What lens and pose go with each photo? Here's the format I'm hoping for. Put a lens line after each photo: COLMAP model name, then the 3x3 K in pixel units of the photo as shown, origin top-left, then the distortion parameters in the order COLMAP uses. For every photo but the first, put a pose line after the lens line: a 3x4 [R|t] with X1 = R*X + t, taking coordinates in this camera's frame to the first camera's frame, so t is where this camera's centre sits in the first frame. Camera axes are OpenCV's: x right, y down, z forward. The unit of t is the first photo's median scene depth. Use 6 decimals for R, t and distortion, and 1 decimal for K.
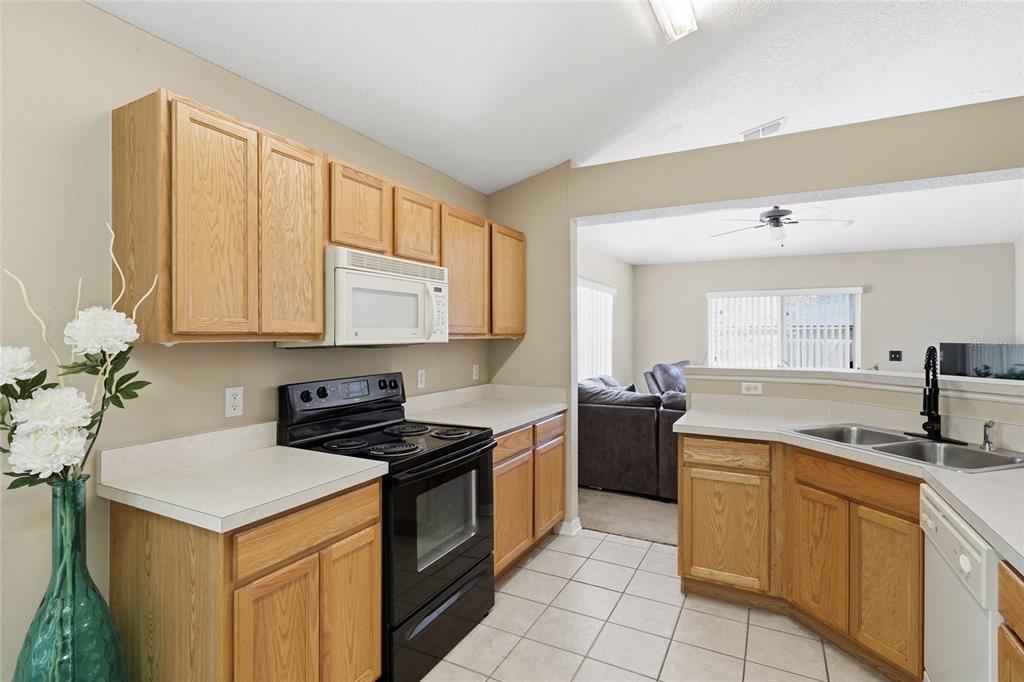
lens RADIAL K [[516.2, 0, 508.3], [0, 516.2, 336.1], [0, 0, 1]] dist [0.001762, -0.000333]
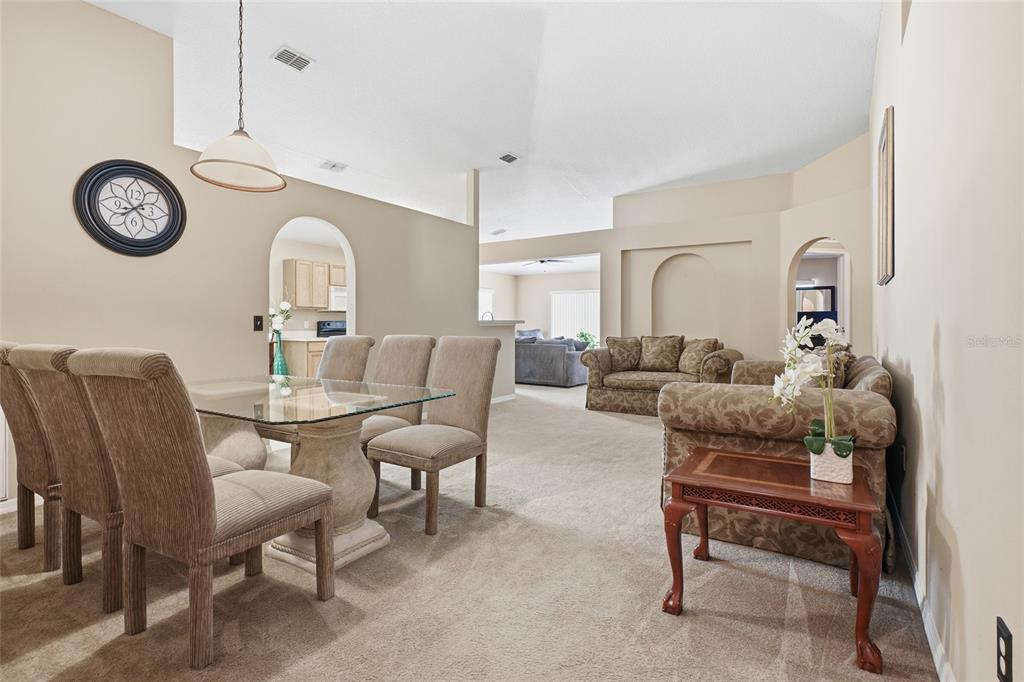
lens RADIAL K [[516.2, 0, 507.2], [0, 516.2, 333.9], [0, 0, 1]] dist [0.001762, -0.000333]
pose [[0.995857, 0.003953, -0.090848, 0.888861], [-0.002732, 0.999904, 0.013557, 0.088948], [0.090893, -0.013253, 0.995772, -1.830662]]
